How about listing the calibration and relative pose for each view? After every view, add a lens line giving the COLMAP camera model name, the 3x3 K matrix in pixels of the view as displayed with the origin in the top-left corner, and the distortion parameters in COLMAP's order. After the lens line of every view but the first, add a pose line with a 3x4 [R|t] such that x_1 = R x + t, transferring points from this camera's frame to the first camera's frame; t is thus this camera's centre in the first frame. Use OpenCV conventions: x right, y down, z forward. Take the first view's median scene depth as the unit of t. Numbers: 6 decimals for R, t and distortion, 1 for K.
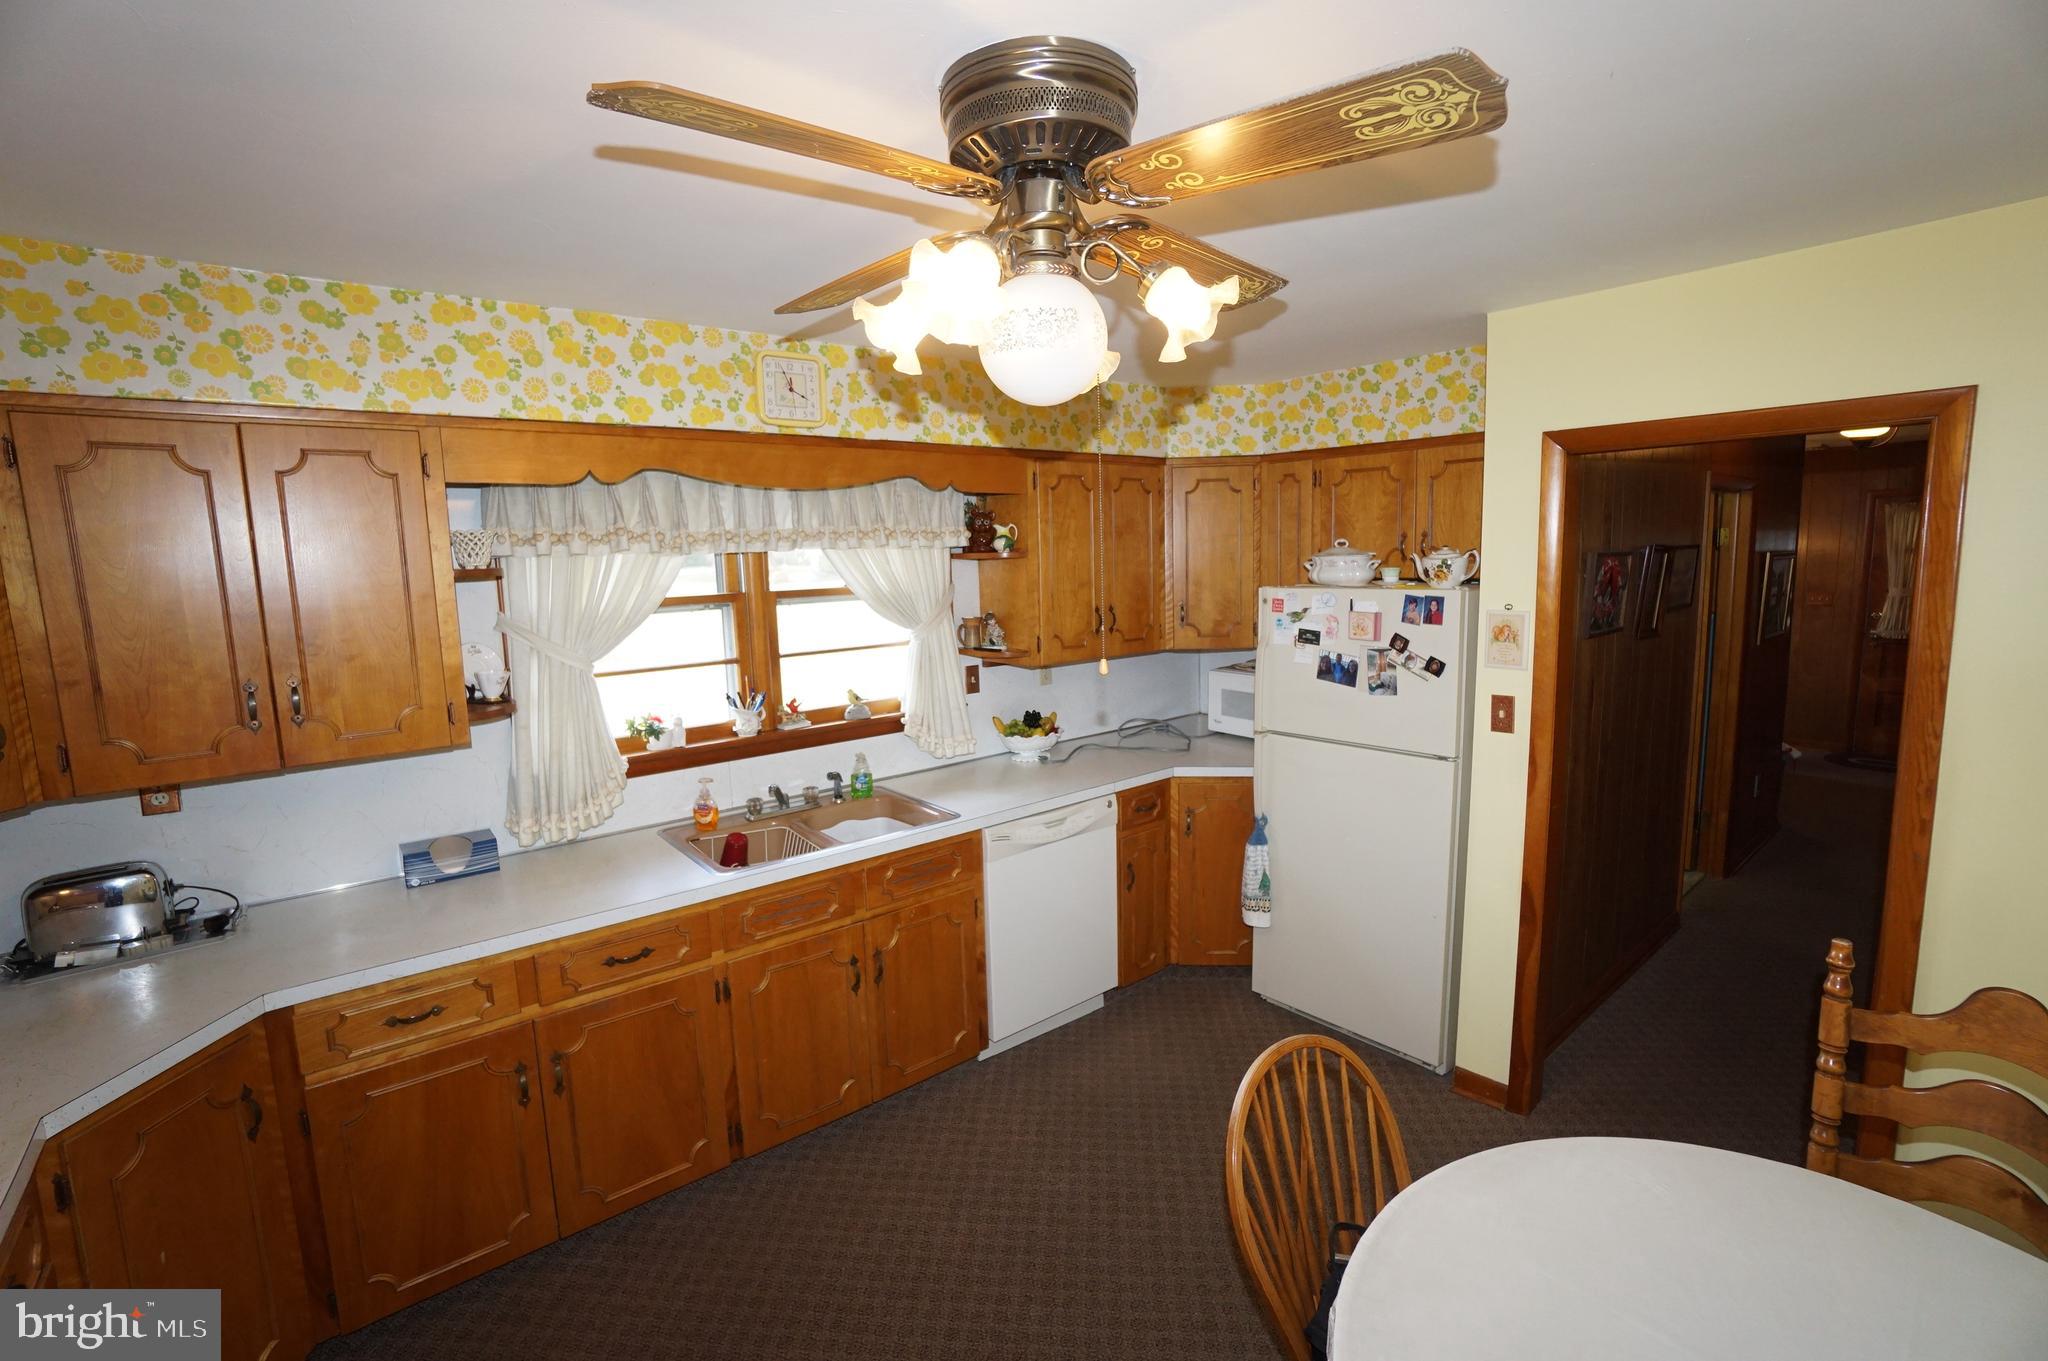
lens RADIAL K [[930.2, 0, 1037.0], [0, 930.2, 680.0], [0, 0, 1]] dist [-0.032976, 0.003157]
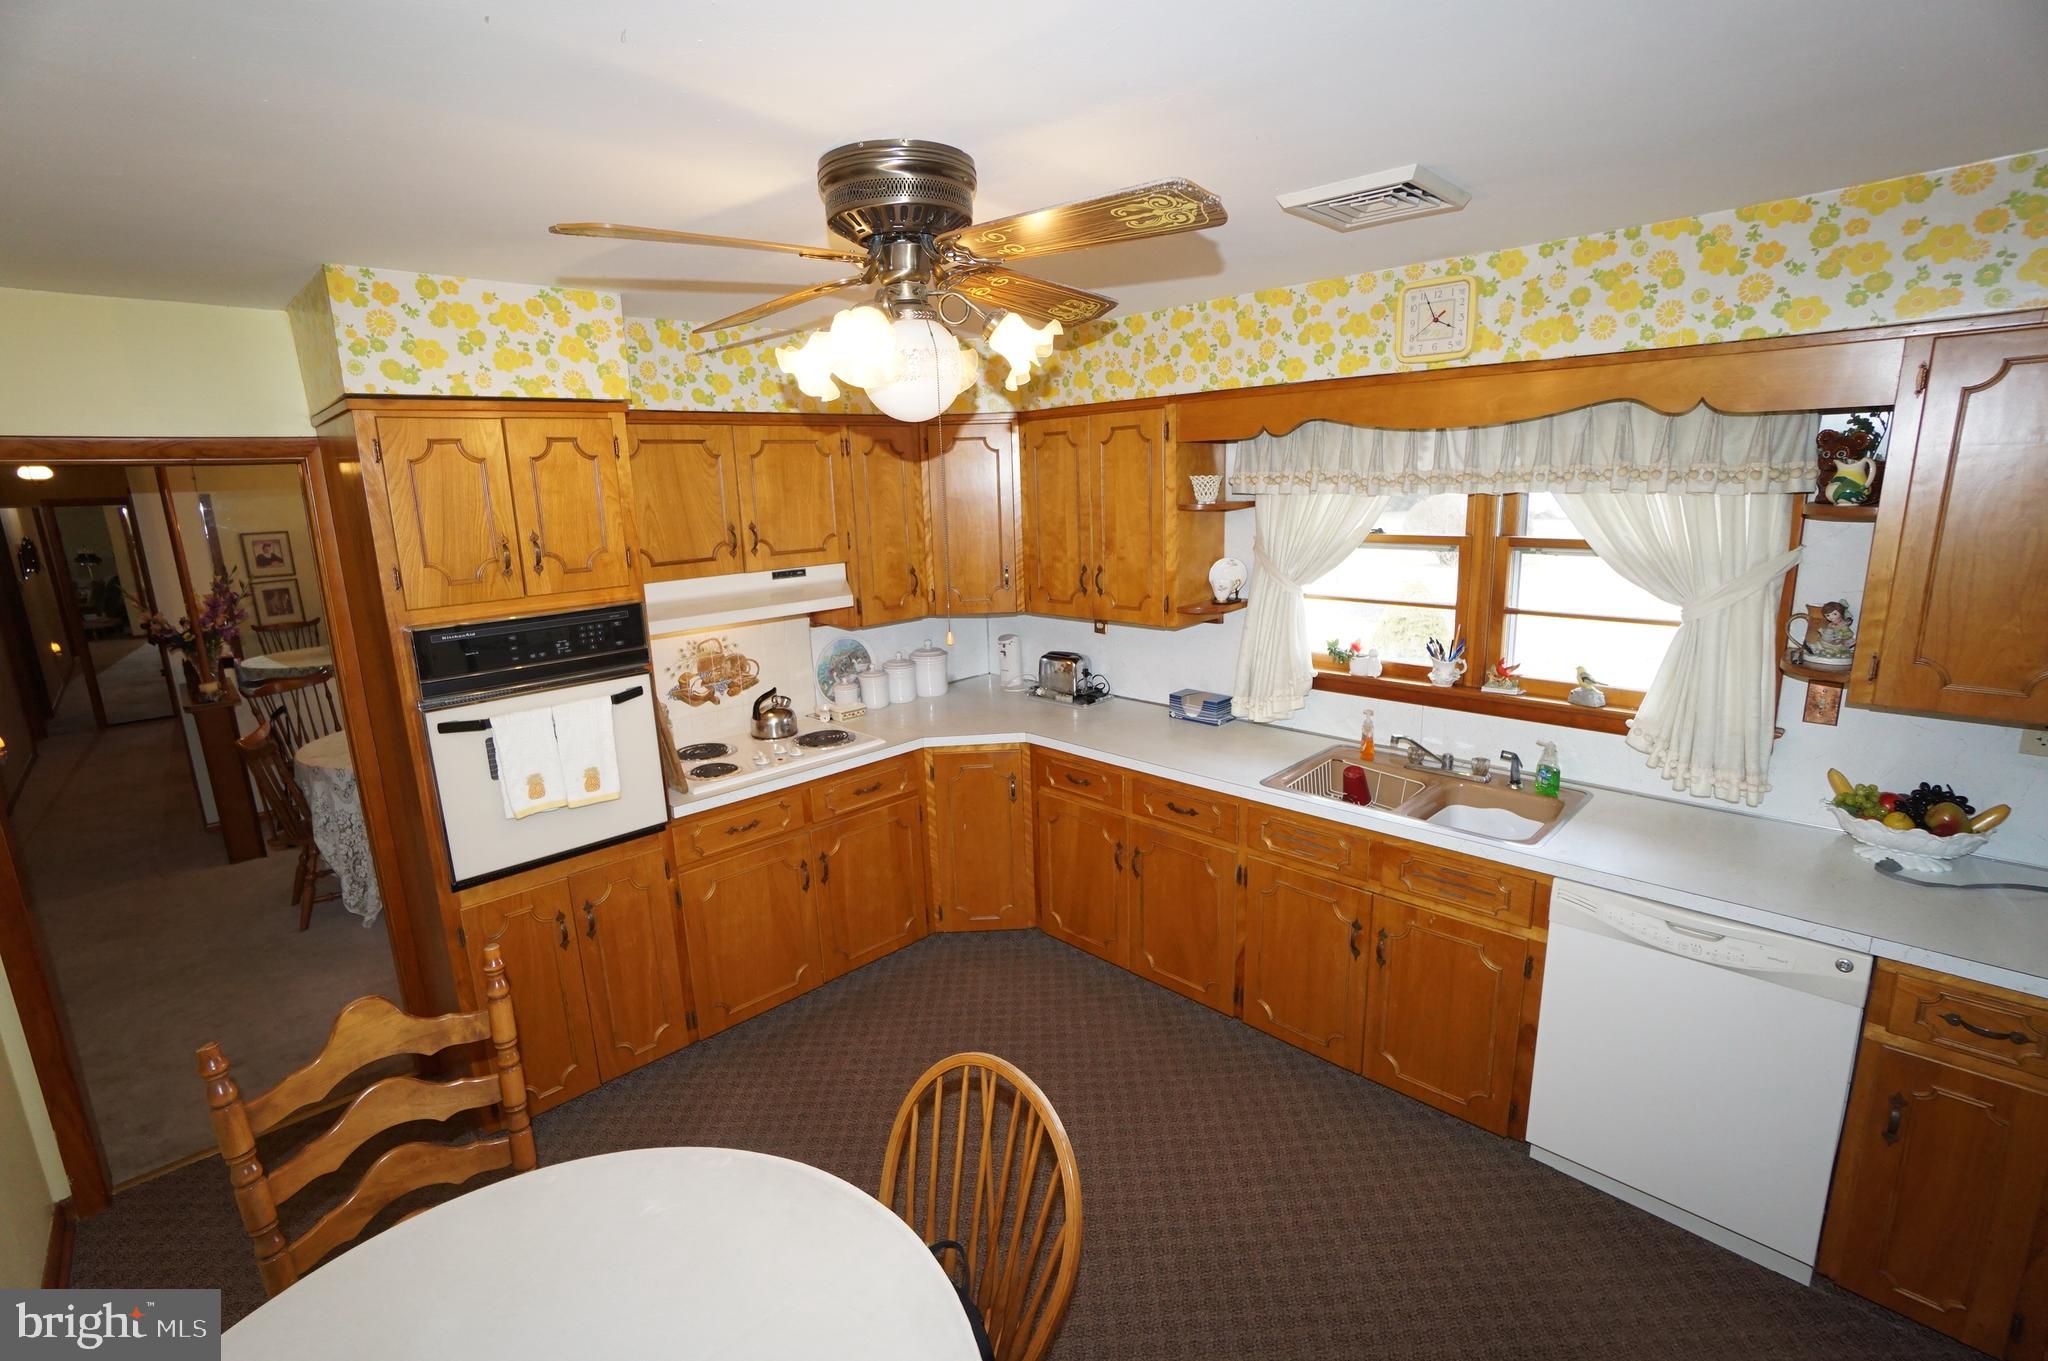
lens RADIAL K [[930.2, 0, 1046.0], [0, 930.2, 682.9], [0, 0, 1]] dist [-0.032976, 0.003157]
pose [[0.086929, 0.233344, -0.968501, 0.614872], [-0.114934, 0.968039, 0.222916, -0.115495], [0.989562, 0.091935, 0.110970, 0.510045]]
